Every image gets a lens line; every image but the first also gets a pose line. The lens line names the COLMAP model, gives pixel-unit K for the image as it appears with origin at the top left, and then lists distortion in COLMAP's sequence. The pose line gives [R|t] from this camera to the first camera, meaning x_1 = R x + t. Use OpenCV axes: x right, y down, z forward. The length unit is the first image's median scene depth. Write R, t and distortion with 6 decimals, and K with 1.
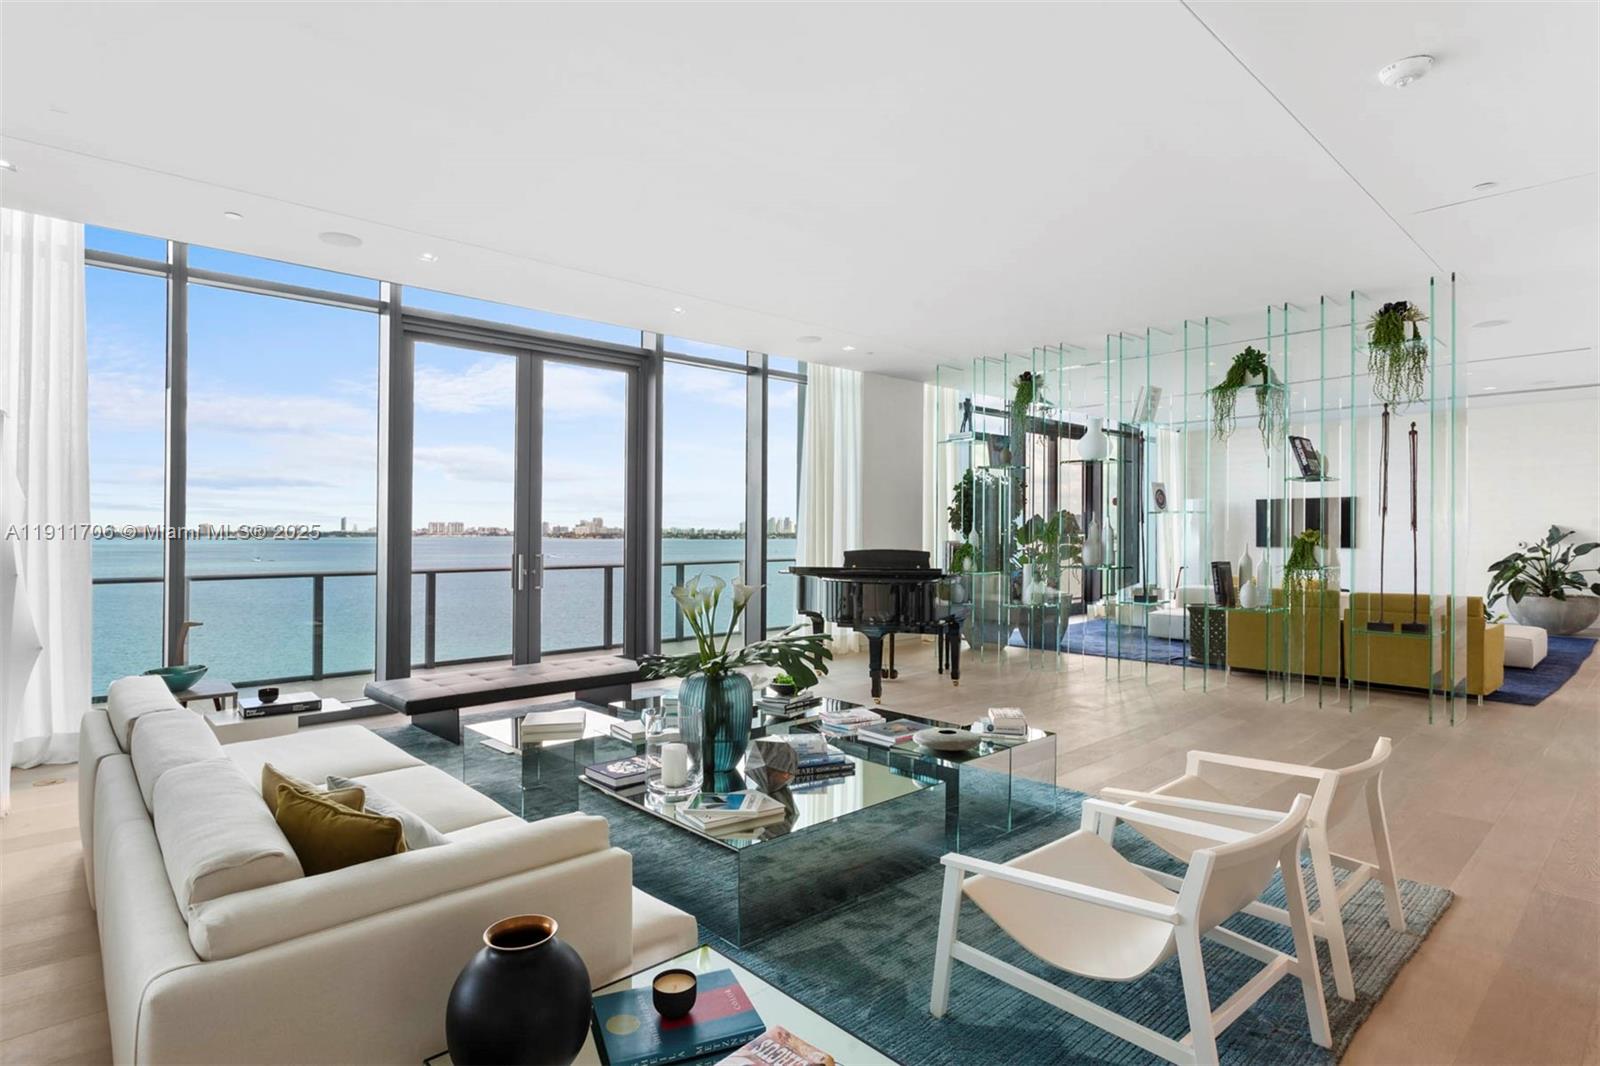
lens RADIAL K [[817.3, 0, 799.5], [0, 817.3, 532.7], [0, 0, 1]] dist [0.000557, -0.000047]
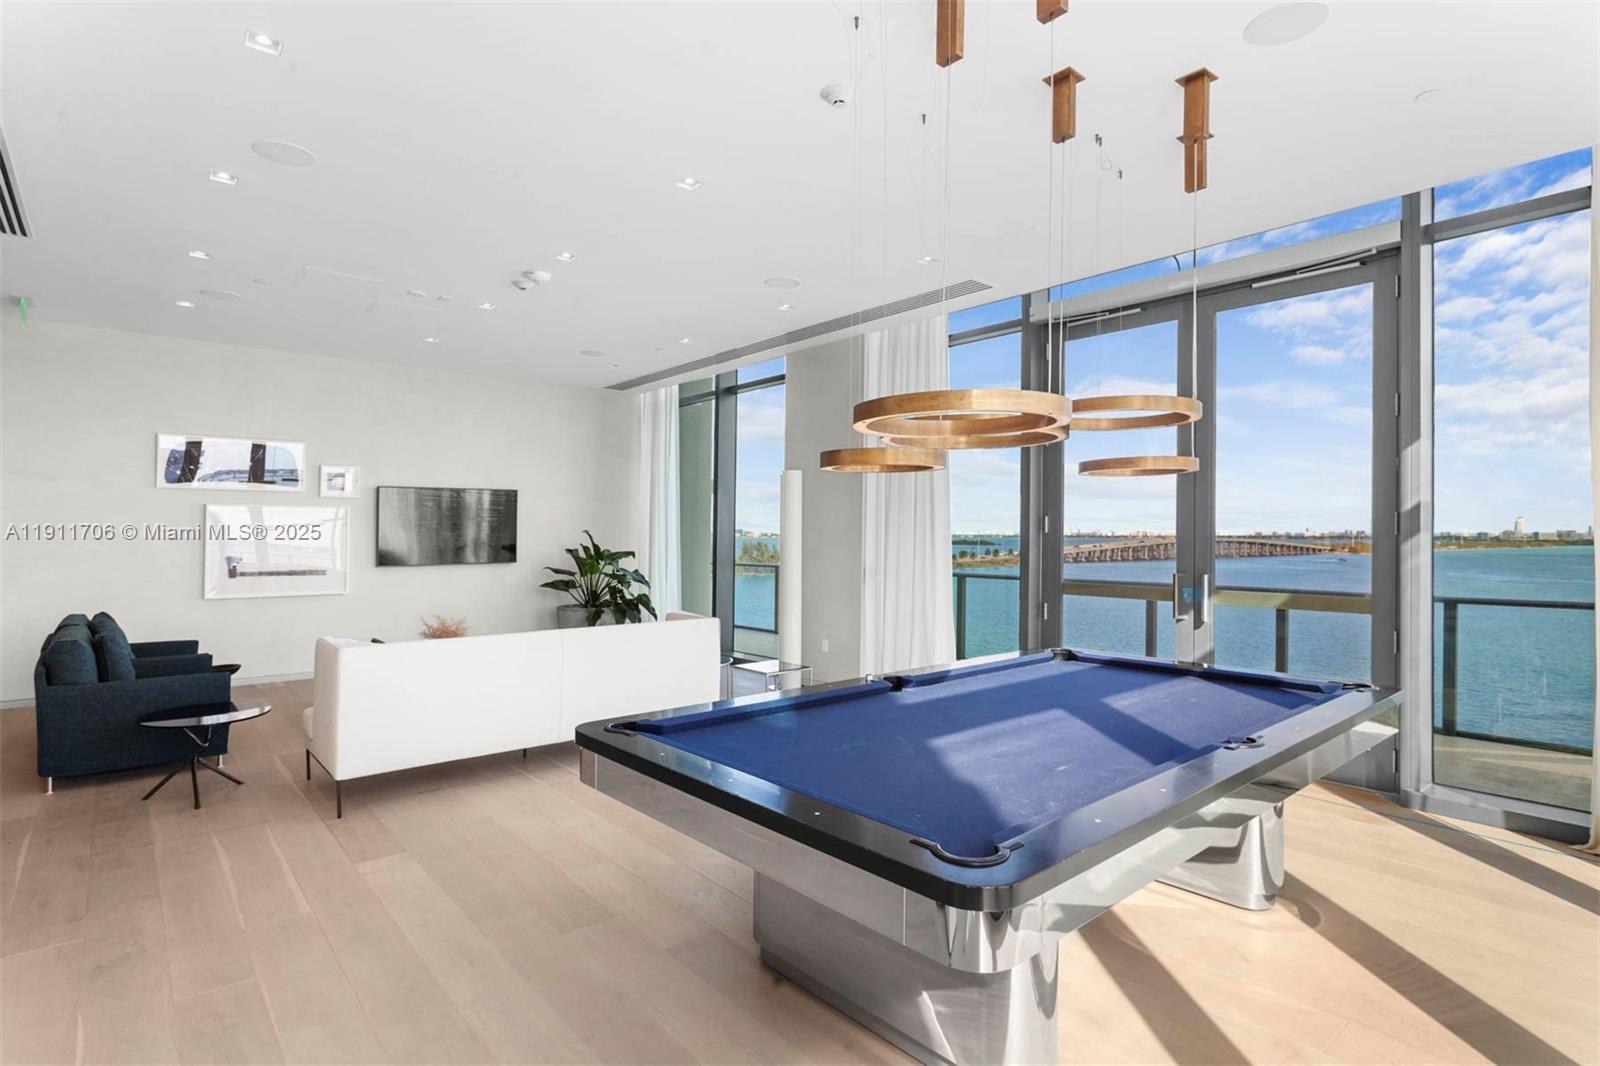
lens RADIAL K [[817.3, 0, 800.6], [0, 817.3, 533.9], [0, 0, 1]] dist [0.000557, -0.000047]
pose [[-0.031998, -0.007099, -0.999463, 0.467747], [-0.001807, 0.999974, -0.007045, 0.000224], [0.999486, 0.001580, -0.032010, 0.647695]]
